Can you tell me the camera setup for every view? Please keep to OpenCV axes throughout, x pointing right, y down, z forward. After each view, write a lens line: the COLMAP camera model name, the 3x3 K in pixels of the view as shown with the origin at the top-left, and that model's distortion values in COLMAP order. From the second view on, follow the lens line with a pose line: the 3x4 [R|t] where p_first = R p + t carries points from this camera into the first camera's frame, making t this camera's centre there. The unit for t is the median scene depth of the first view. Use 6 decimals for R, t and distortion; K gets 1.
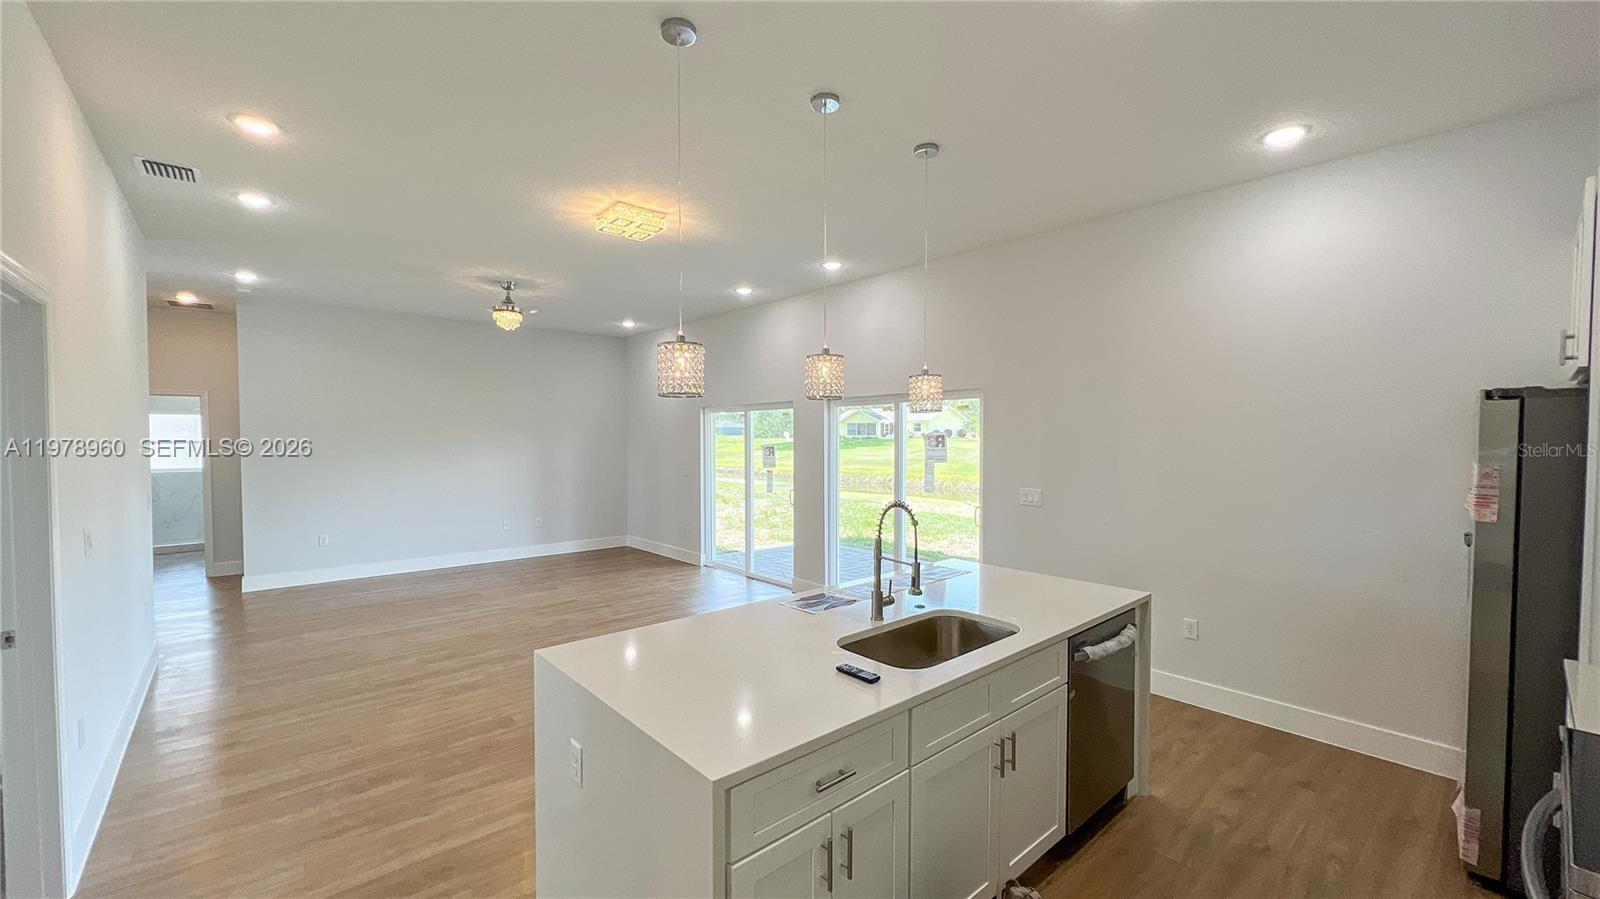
lens RADIAL K [[635.1, 0, 803.1], [0, 635.1, 452.9], [0, 0, 1]] dist [0.001226, 0.000711]
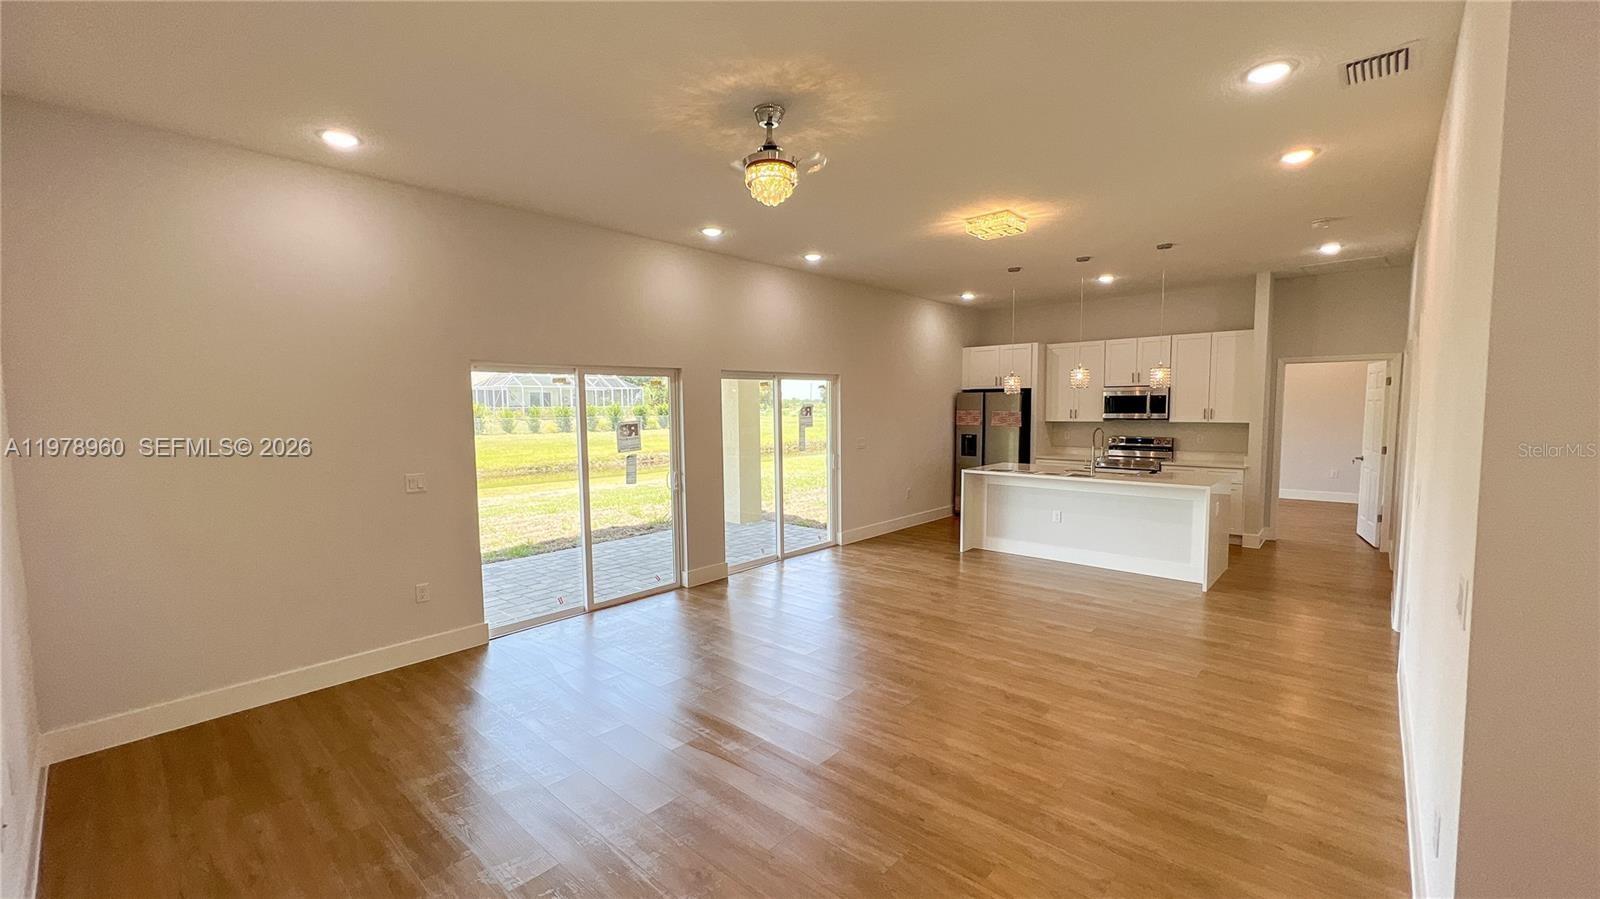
lens RADIAL K [[635.1, 0, 799.8], [0, 635.1, 453.2], [0, 0, 1]] dist [0.001226, 0.000711]
pose [[-0.111844, -0.073870, 0.990976, -1.067444], [0.037512, 0.996209, 0.078494, -0.034746], [-0.993018, 0.045952, -0.108649, 1.121875]]
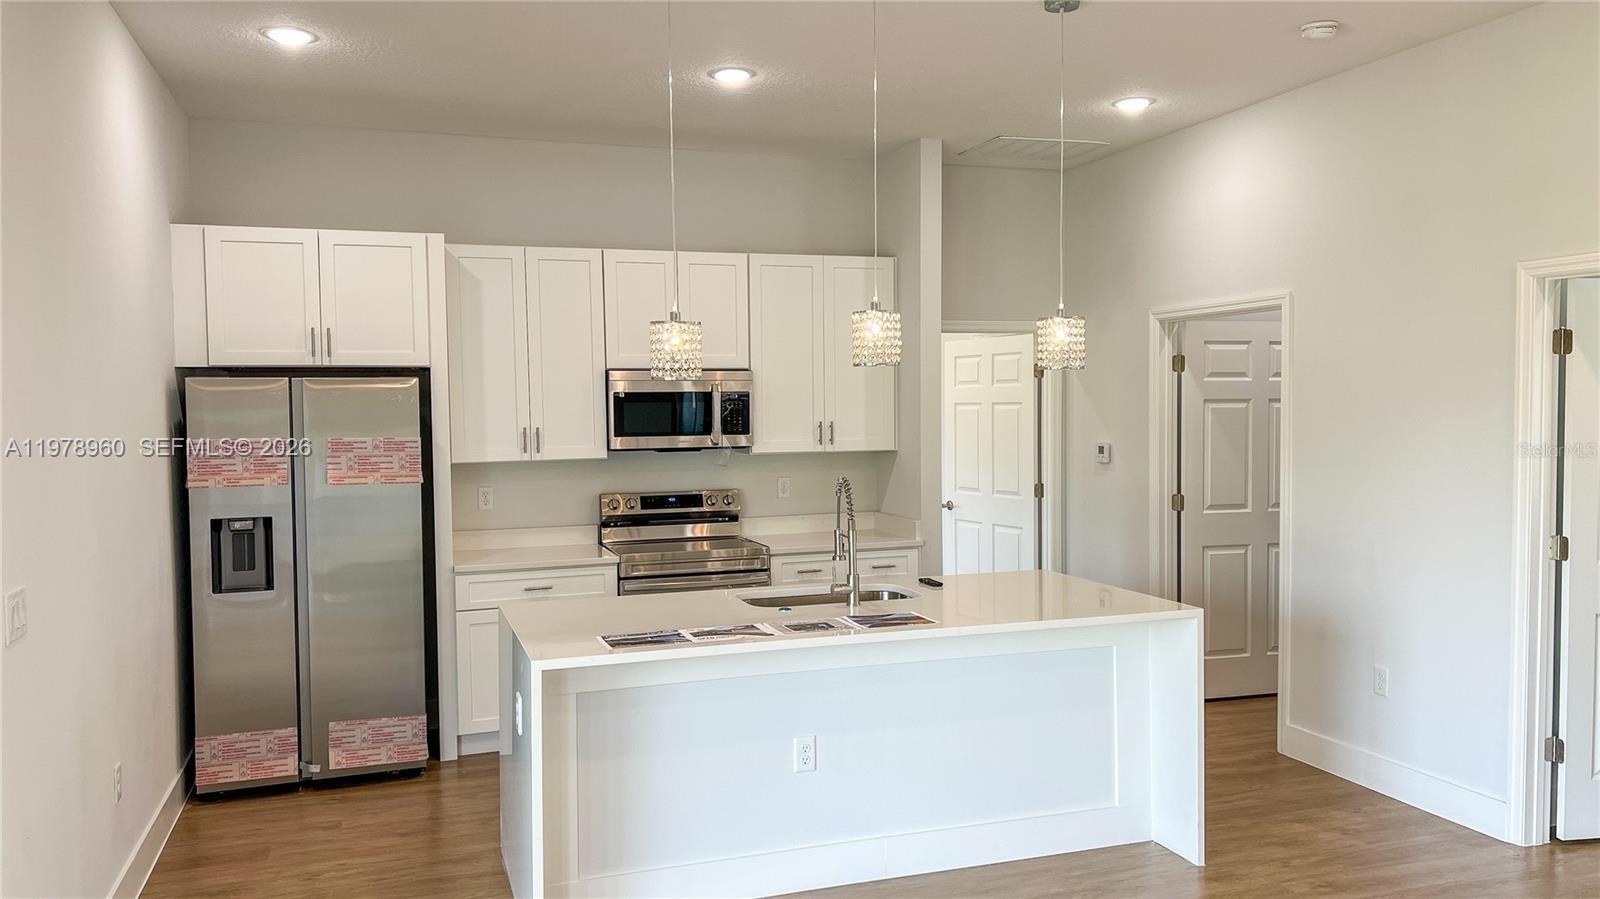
lens RADIAL K [[1229.8, 0, 798.7], [0, 1229.8, 462.8], [0, 0, 1]] dist [-0.001310, -0.004220]
pose [[-0.918808, -0.008344, 0.394618, -0.231088], [0.023360, 0.996875, 0.075468, -0.041082], [-0.394014, 0.078558, -0.915741, 1.207512]]
